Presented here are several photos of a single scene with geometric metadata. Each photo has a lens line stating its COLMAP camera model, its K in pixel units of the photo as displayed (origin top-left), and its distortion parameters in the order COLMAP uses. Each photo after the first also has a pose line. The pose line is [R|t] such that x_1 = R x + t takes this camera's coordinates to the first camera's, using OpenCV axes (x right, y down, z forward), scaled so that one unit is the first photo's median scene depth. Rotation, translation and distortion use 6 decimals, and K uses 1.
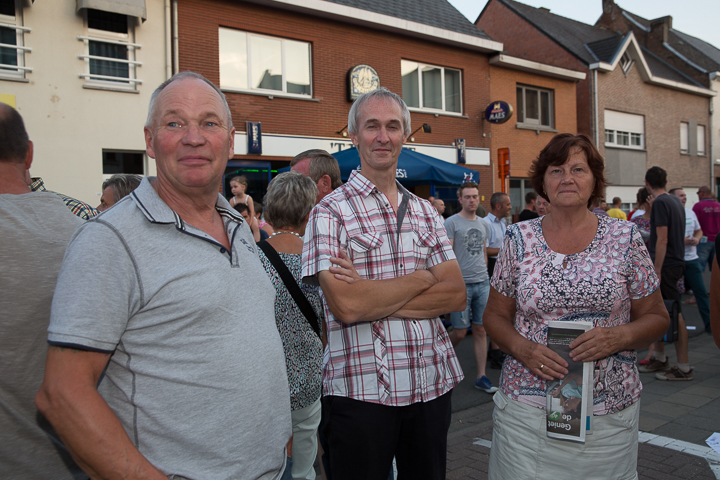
lens RADIAL K [[628.3, 0, 375.3], [0, 628.3, 231.9], [0, 0, 1]] dist [-0.080236, 0.099871]
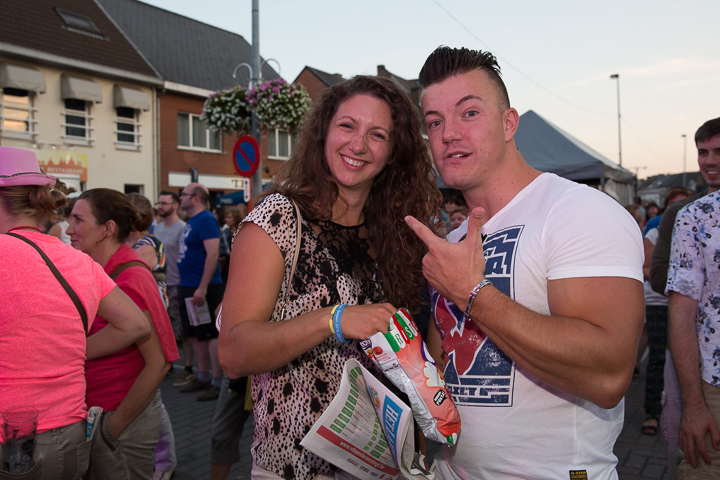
lens RADIAL K [[645.1, 0, 357.0], [0, 645.1, 237.2], [0, 0, 1]] dist [-0.051626, 0.004071]
pose [[0.943433, 0.003985, 0.331539, -0.230354], [-0.001101, 0.999960, -0.008885, 0.017126], [-0.331561, 0.008018, 0.943400, -0.504836]]
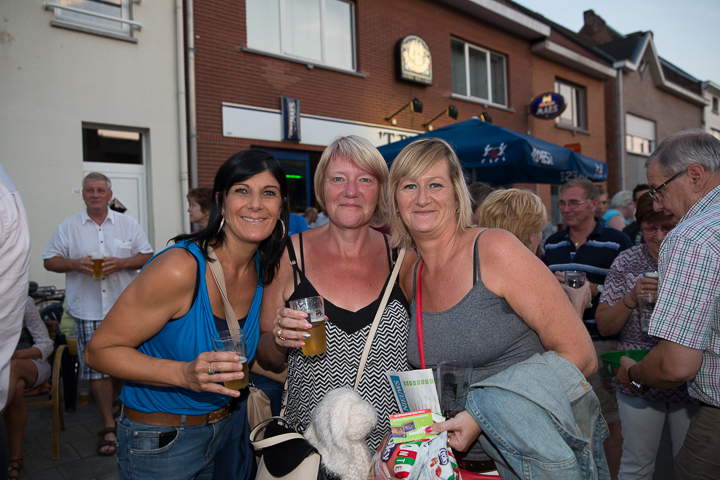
lens RADIAL K [[571.0, 0, 358.1], [0, 571.0, 241.3], [0, 0, 1]] dist [-0.082850, 0.093565]
pose [[0.997436, -0.009049, 0.070990, -0.106488], [0.009717, 0.999912, -0.009076, -0.000189], [-0.070902, 0.009742, 0.997436, 0.215845]]
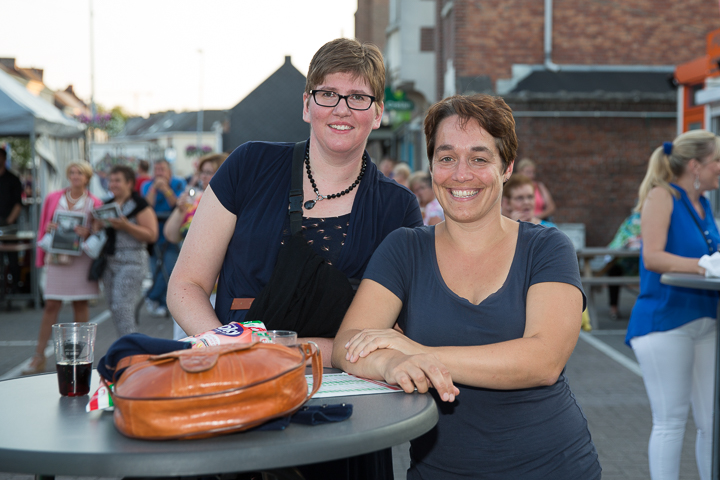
lens RADIAL K [[1217.3, 0, 362.8], [0, 1217.3, 240.2], [0, 0, 1]] dist [0.028435, 0.051079]
pose [[0.593010, -0.005919, 0.805174, -0.356937], [-0.002233, 0.999957, 0.008996, 0.024320], [-0.805192, -0.007133, 0.592971, -0.686344]]
